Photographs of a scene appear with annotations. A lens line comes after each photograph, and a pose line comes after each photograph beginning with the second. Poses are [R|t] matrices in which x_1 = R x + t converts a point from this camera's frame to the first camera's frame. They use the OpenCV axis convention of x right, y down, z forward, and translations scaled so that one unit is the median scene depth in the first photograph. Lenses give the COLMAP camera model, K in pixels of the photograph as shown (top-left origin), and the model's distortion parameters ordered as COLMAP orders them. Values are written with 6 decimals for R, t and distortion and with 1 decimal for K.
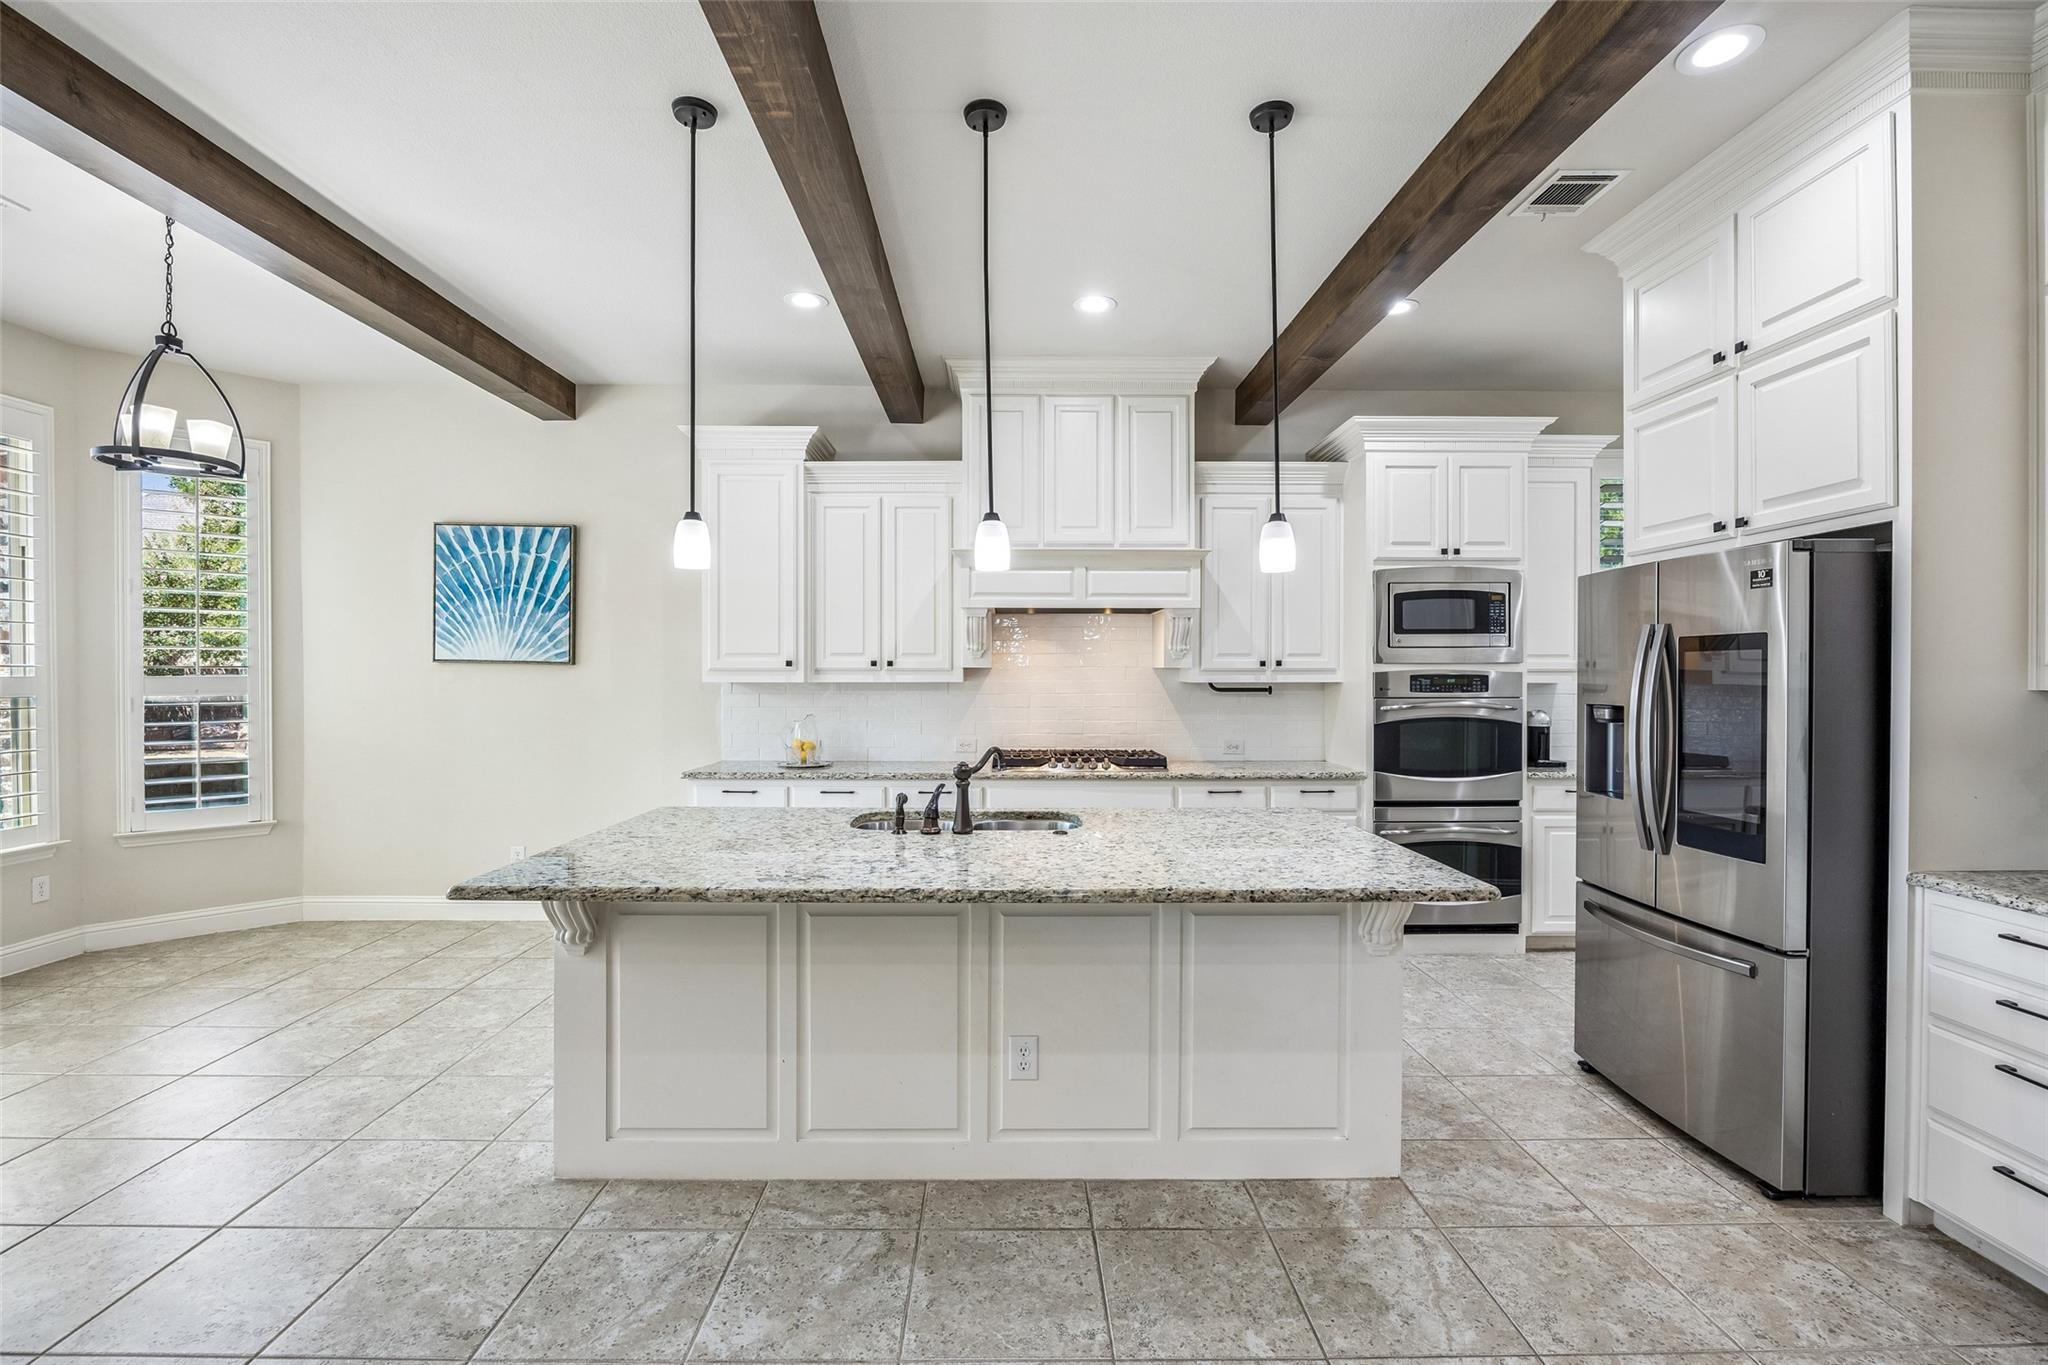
lens RADIAL K [[915.6, 0, 1020.8], [0, 915.6, 677.4], [0, 0, 1]] dist [-0.010342, 0.000304]
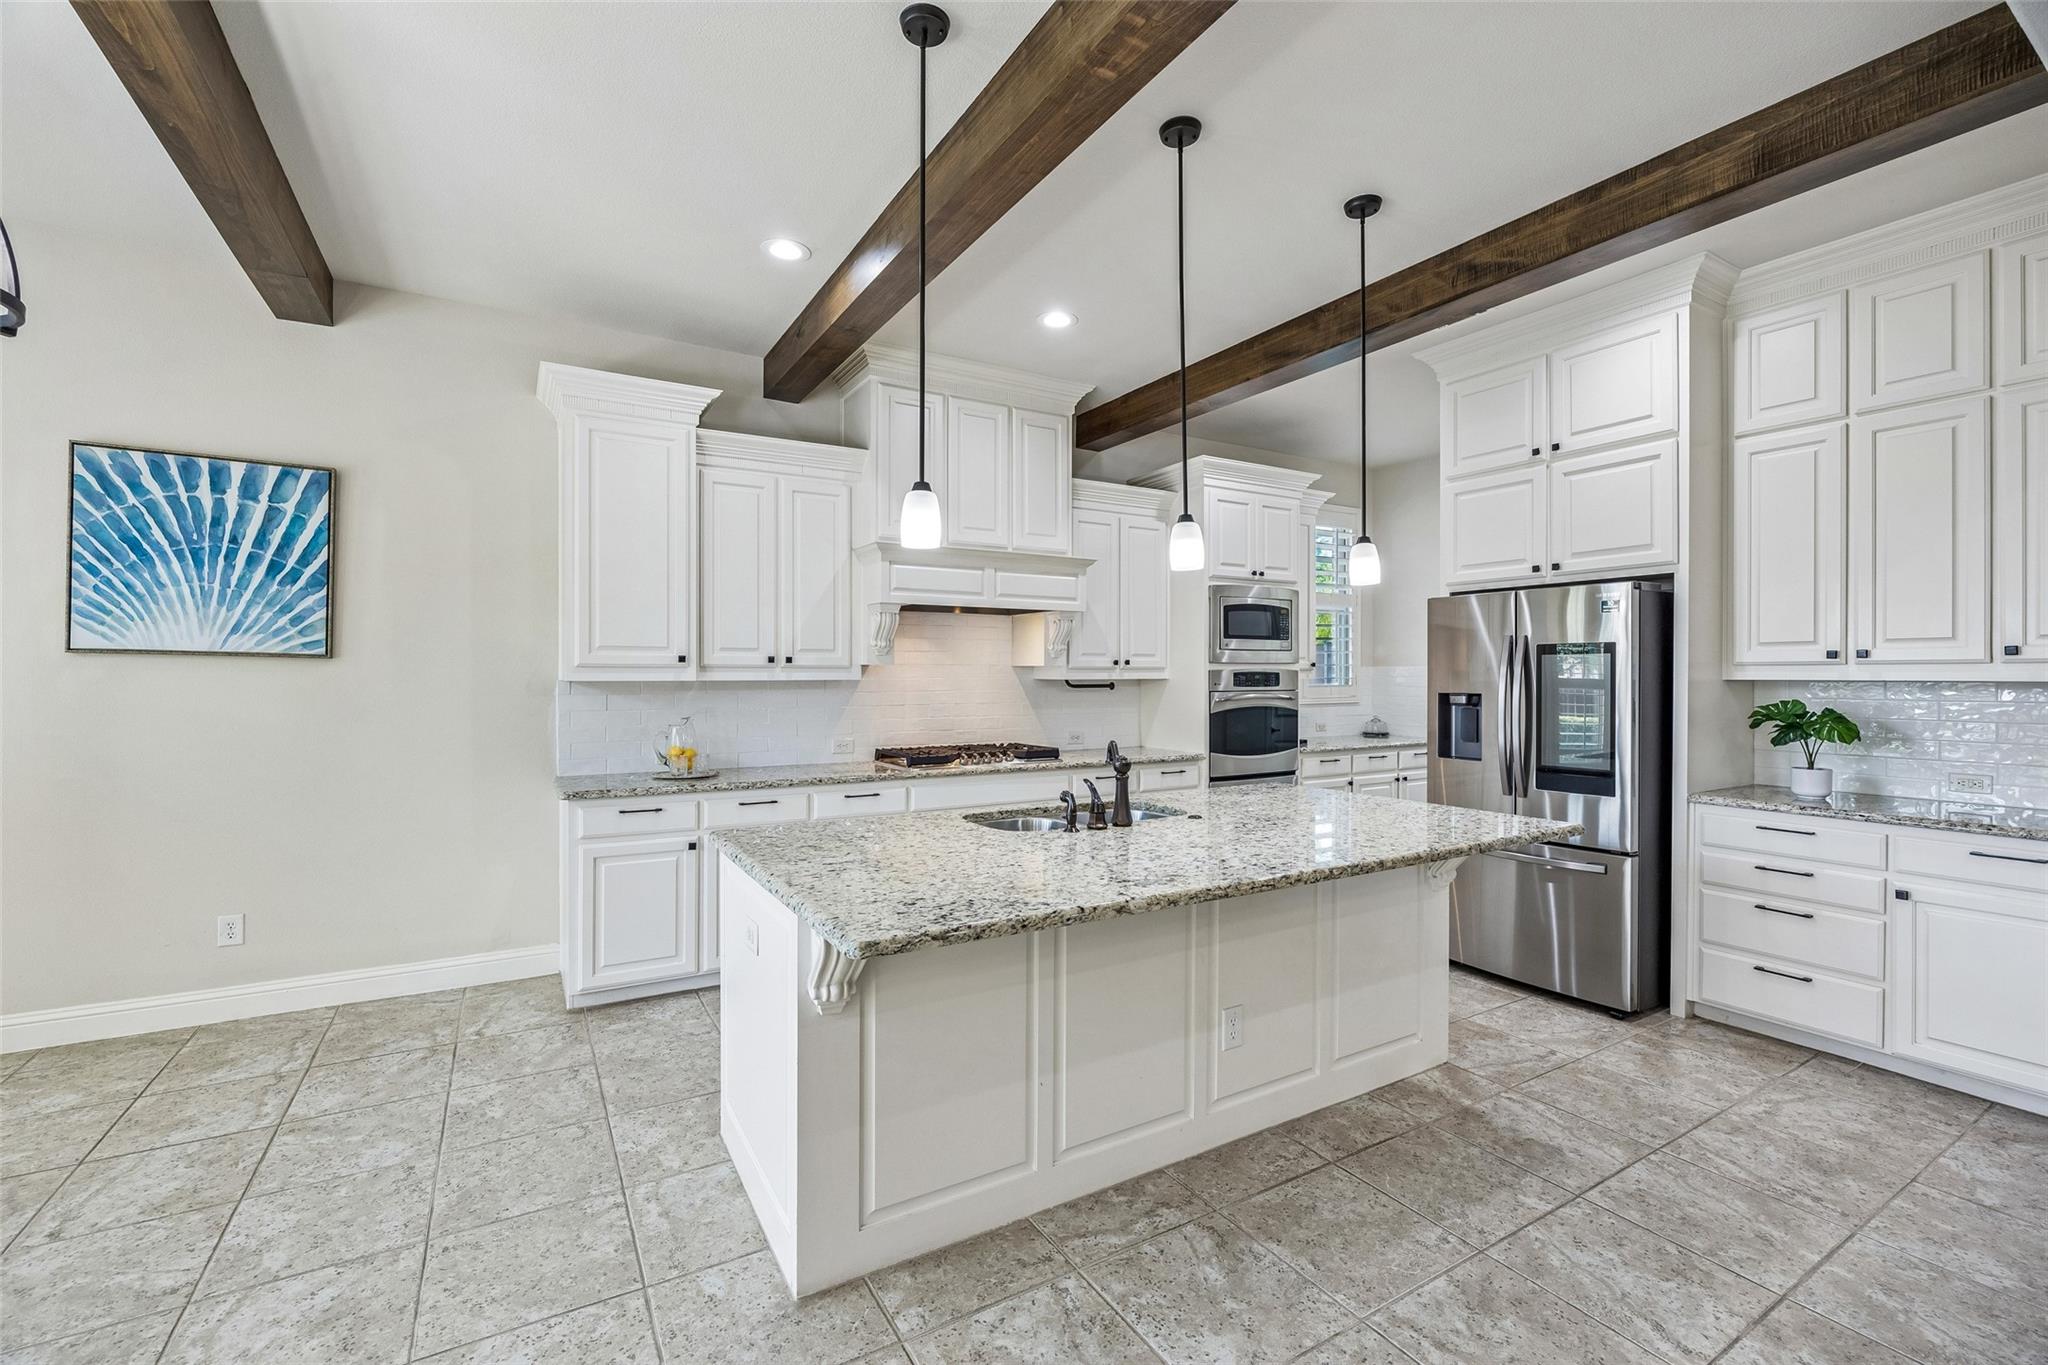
lens RADIAL K [[865.4, 0, 1019.8], [0, 865.4, 678.8], [0, 0, 1]] dist [-0.008539, -0.000200]
pose [[0.868045, -0.003092, 0.496475, -0.427412], [0.002587, 0.999995, 0.001705, 0.003454], [-0.496478, -0.000196, 0.868049, 0.147609]]
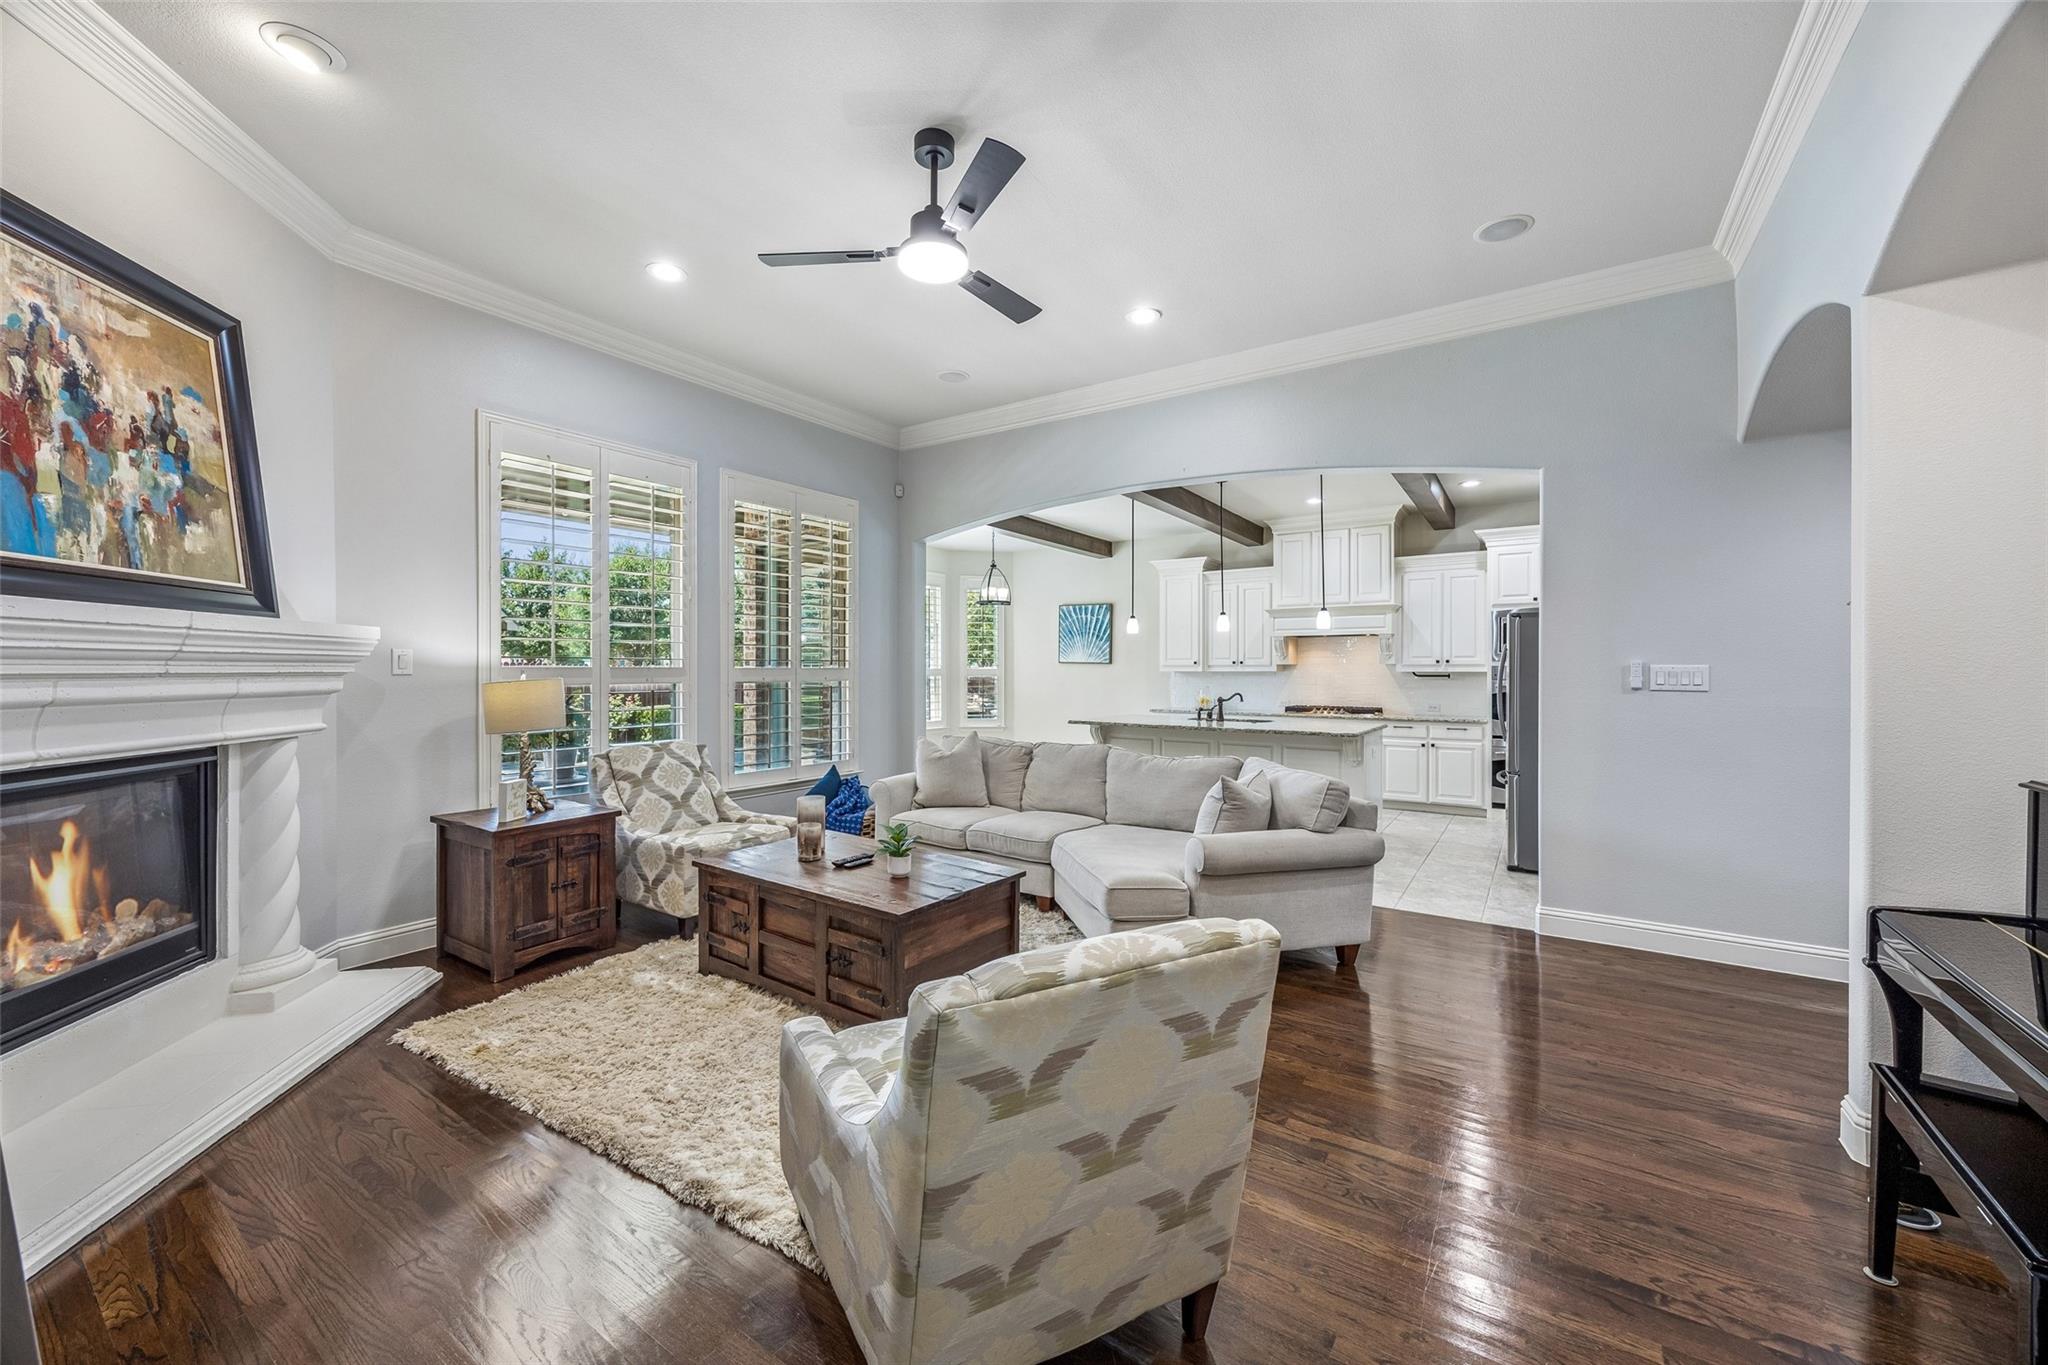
lens RADIAL K [[787.2, 0, 1018.8], [0, 787.2, 673.6], [0, 0, 1]] dist [-0.001203, -0.000029]
pose [[0.819854, 0.002543, -0.572567, 0.554668], [-0.005200, 0.999982, -0.003005, 0.021572], [0.572549, 0.005441, 0.819853, -0.923966]]
